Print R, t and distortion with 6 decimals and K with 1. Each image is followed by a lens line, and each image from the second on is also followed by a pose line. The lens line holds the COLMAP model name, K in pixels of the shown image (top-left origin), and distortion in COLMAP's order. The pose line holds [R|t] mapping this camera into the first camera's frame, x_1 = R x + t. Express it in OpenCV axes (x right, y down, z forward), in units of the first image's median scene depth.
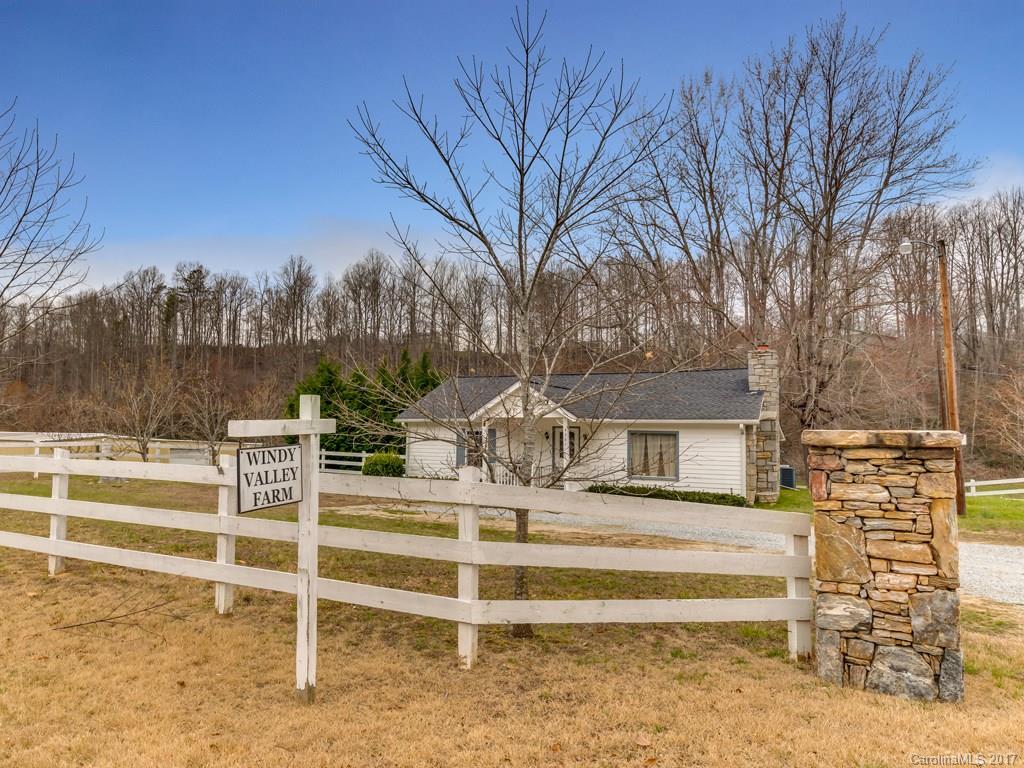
lens RADIAL K [[709.8, 0, 480.8], [0, 709.8, 386.9], [0, 0, 1]] dist [-0.002701, 0.000656]
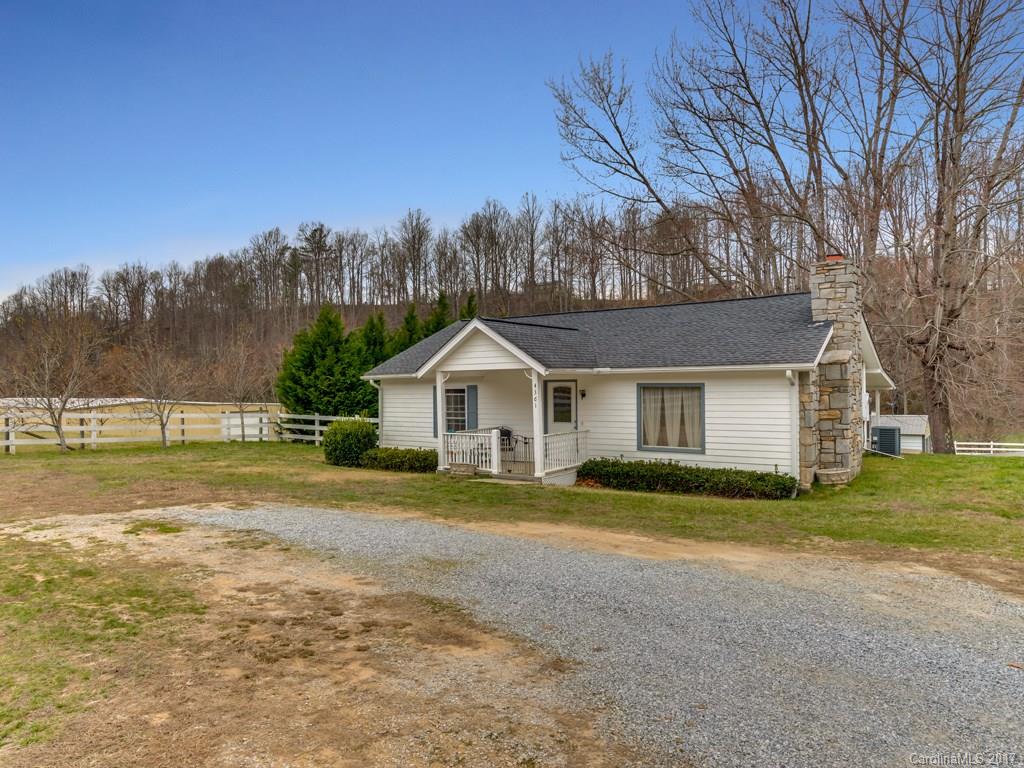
lens RADIAL K [[708.5, 0, 539.0], [0, 708.5, 387.8], [0, 0, 1]] dist [-0.000763, 0.005562]
pose [[0.991996, -0.026112, -0.123540, 0.126212], [0.034631, 0.997130, 0.067319, 0.009016], [0.121427, -0.071059, 0.990054, 0.178735]]
